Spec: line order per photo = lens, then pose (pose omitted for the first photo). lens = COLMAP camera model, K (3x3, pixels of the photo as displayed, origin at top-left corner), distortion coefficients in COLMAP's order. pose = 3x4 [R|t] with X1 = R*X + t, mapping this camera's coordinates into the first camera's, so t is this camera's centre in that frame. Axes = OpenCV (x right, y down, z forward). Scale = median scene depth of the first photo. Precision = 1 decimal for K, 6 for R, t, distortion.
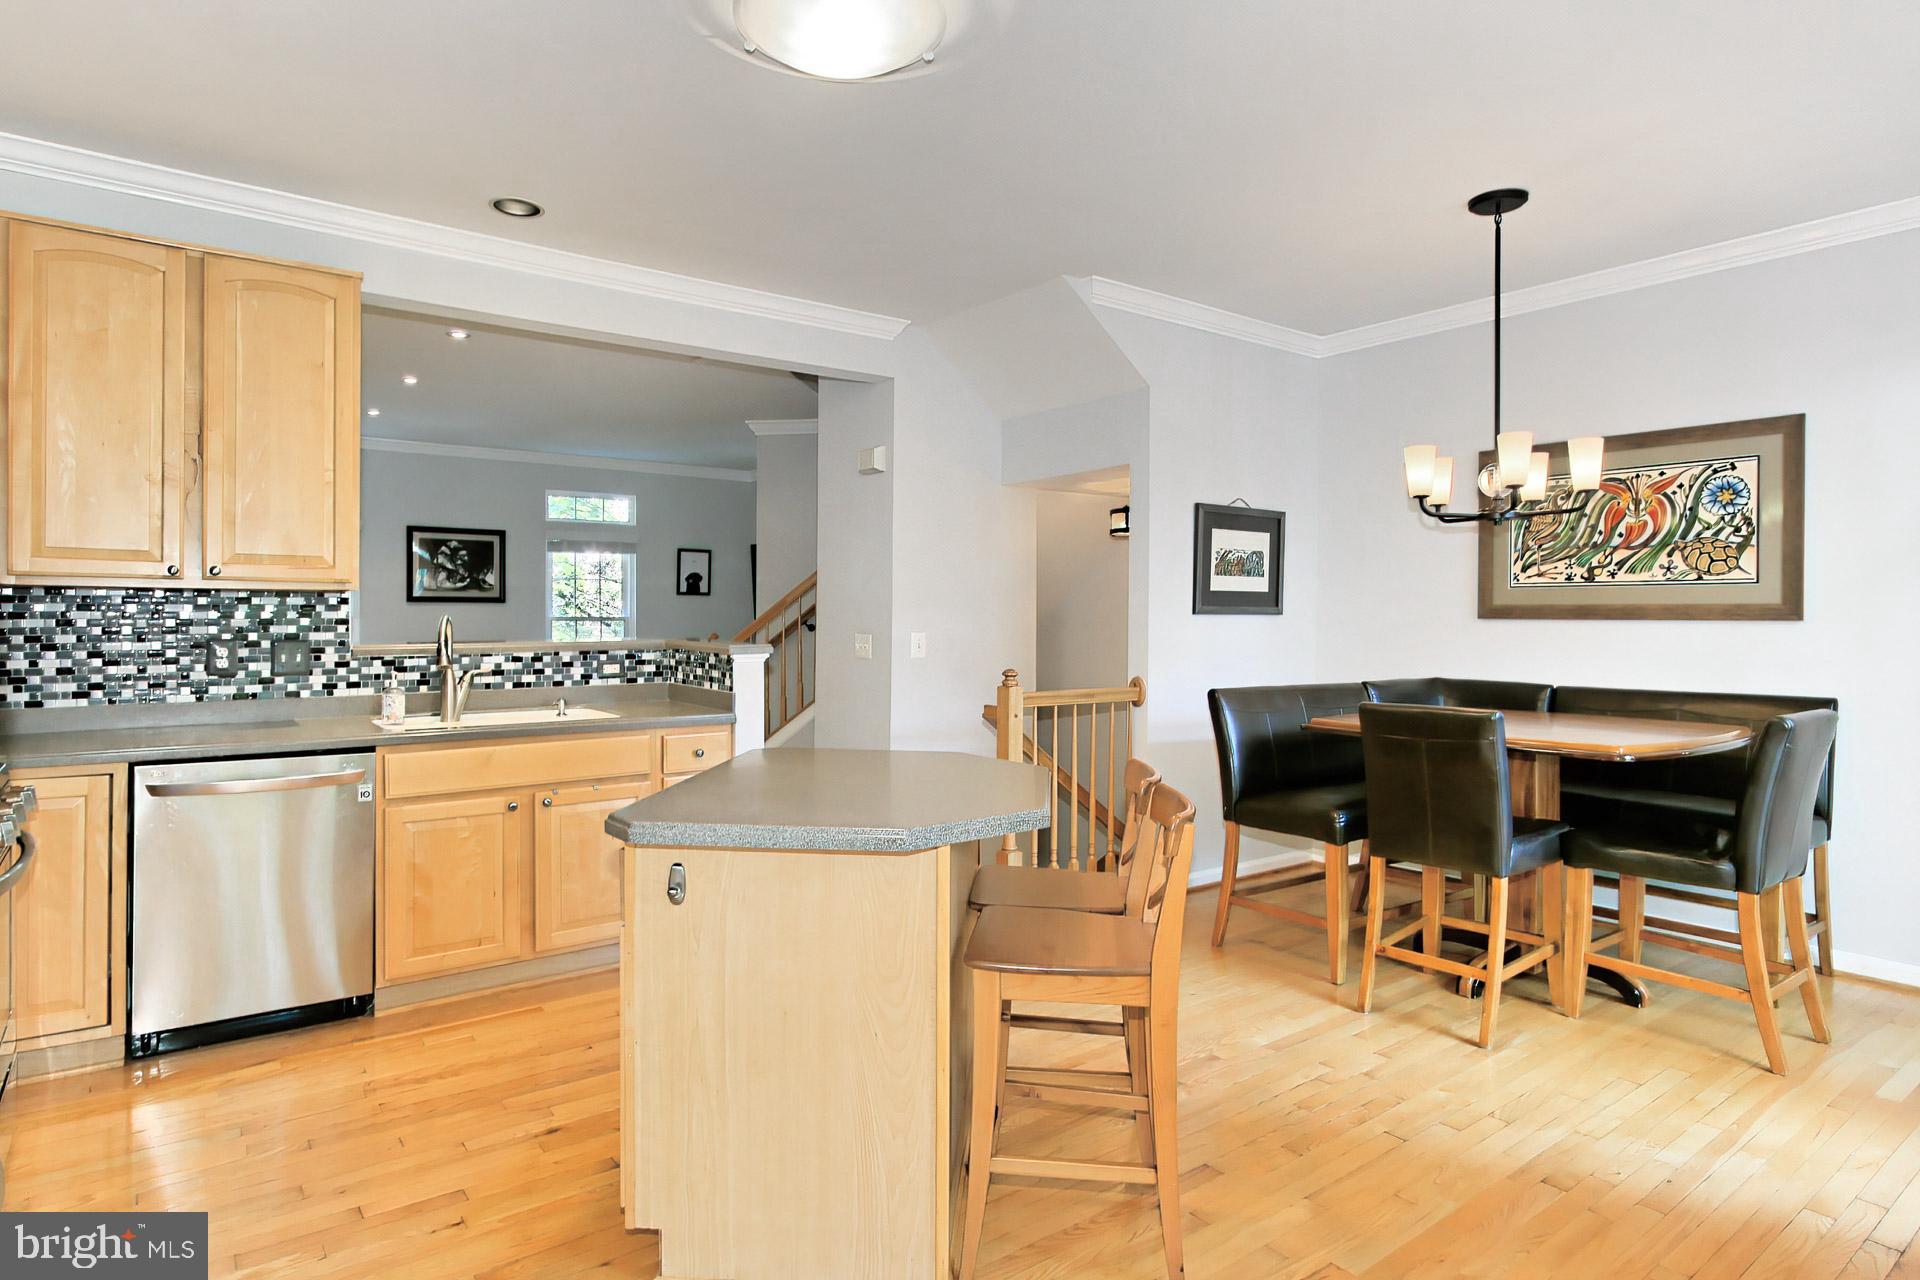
lens RADIAL K [[1055.9, 0, 946.2], [0, 1055.9, 626.8], [0, 0, 1]] dist [-0.024577, 0.014404]
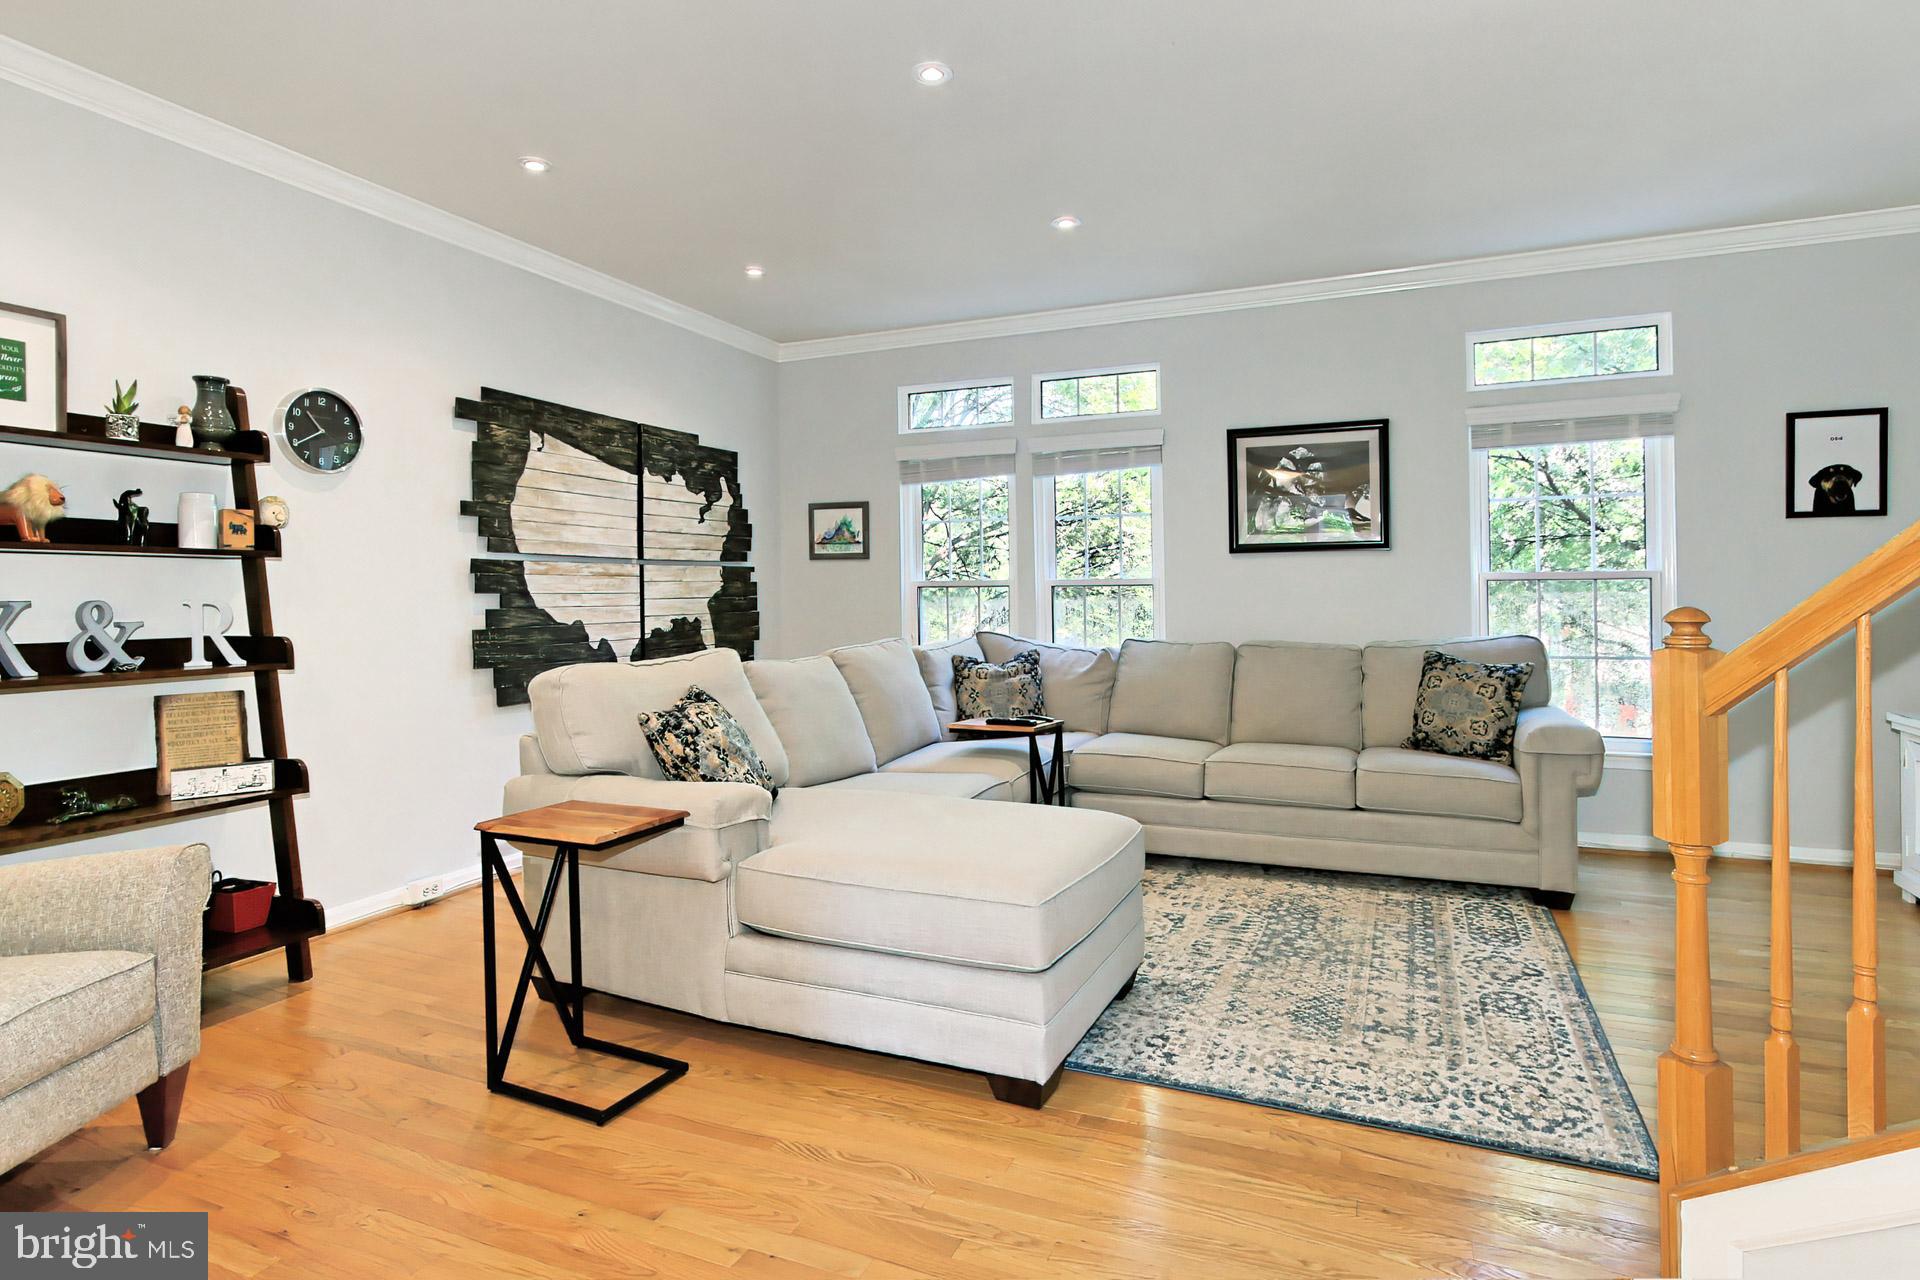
lens RADIAL K [[954.7, 0, 981.4], [0, 954.7, 600.9], [0, 0, 1]] dist [0.004449, 0.004189]
pose [[0.511482, 0.005621, -0.859276, -0.212224], [-0.001996, 0.999984, 0.005353, 0.002606], [0.859292, -0.001022, 0.511485, 1.236415]]
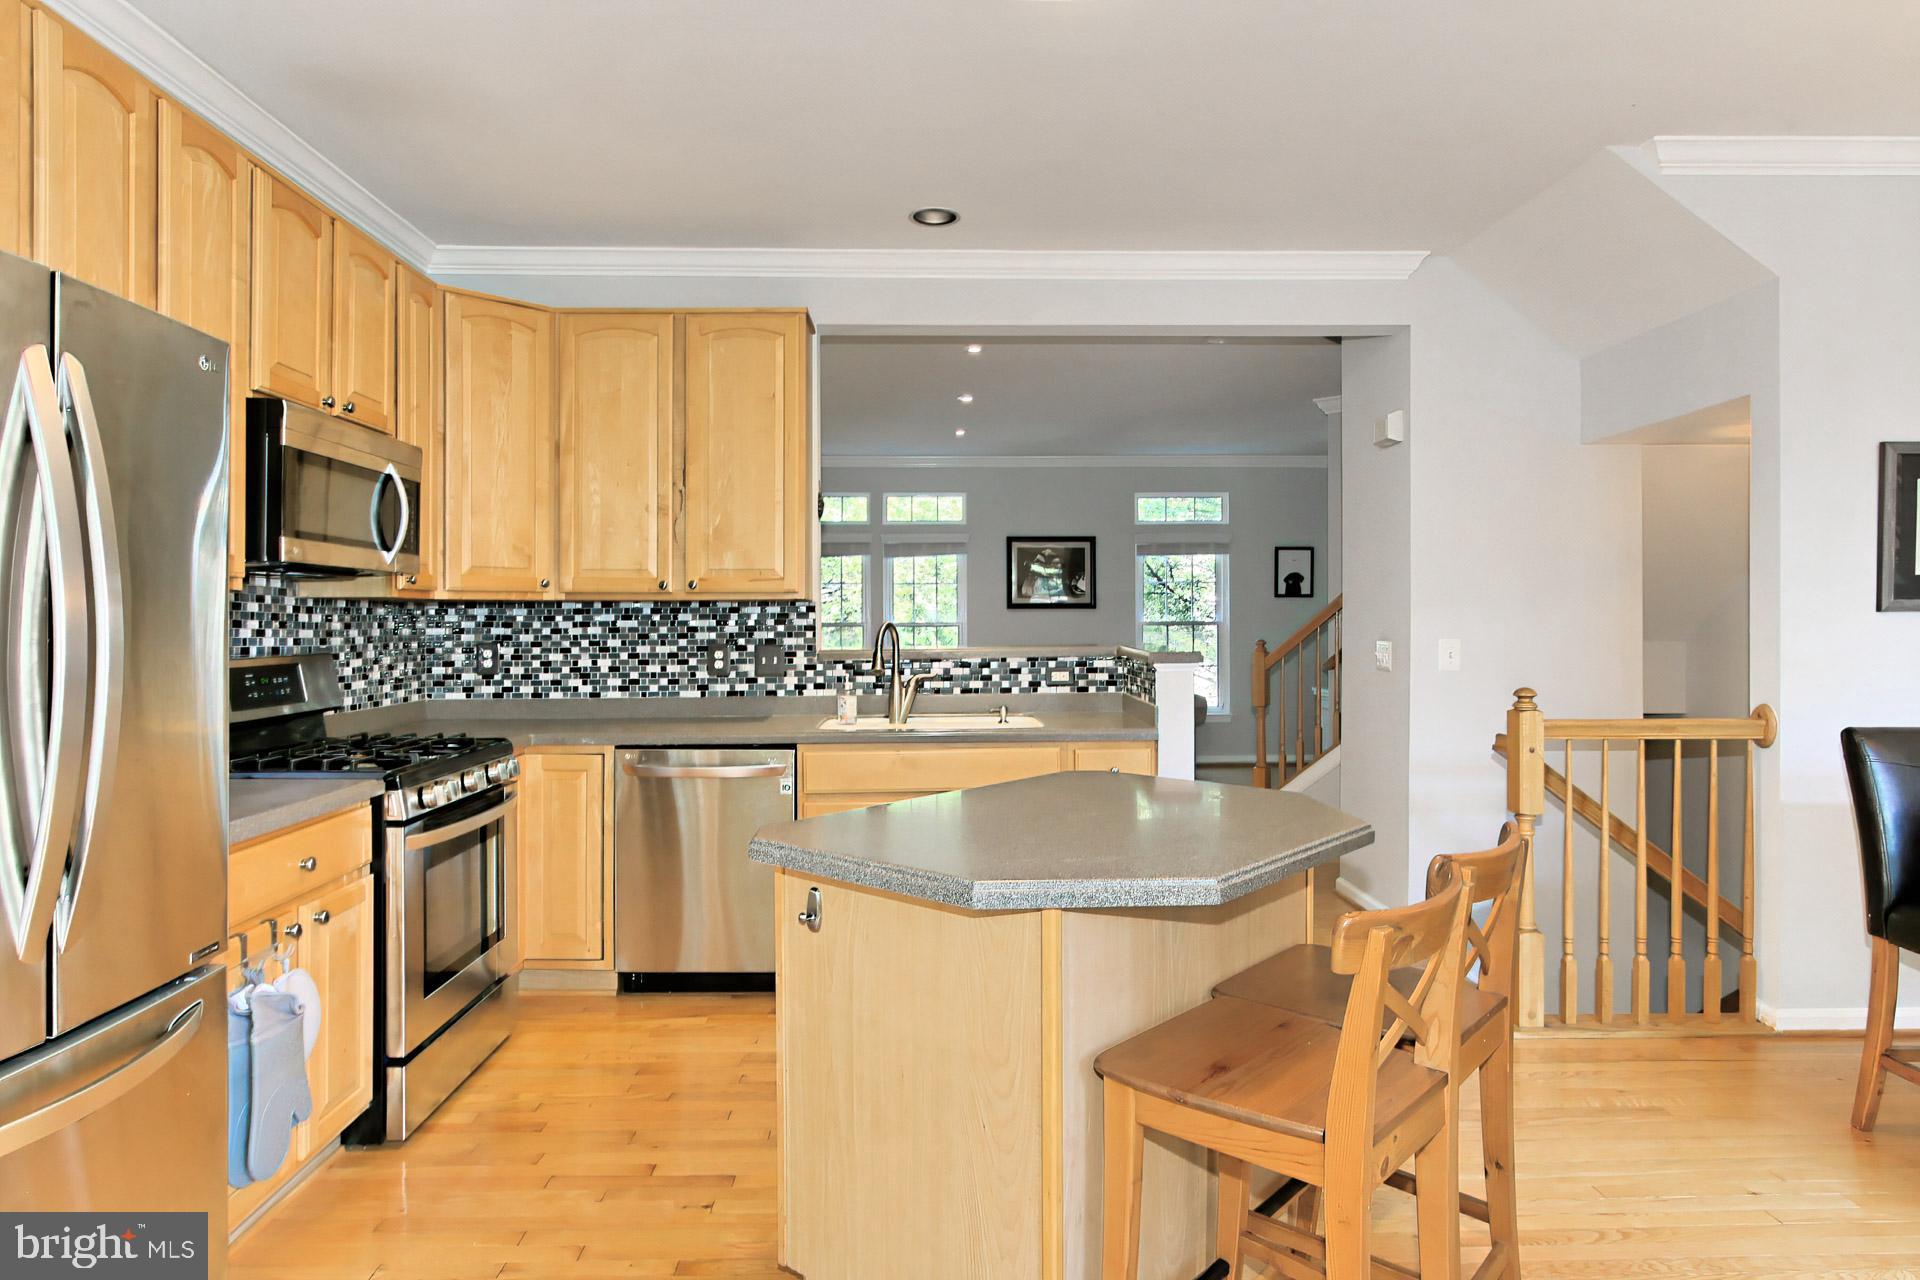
lens RADIAL K [[1109.1, 0, 948.7], [0, 1109.1, 628.9], [0, 0, 1]] dist [-0.022918, 0.016474]
pose [[0.813383, -0.002813, -0.581722, 0.188591], [0.001423, 0.999995, -0.002847, -0.000488], [0.581727, 0.001488, 0.813382, 0.125695]]
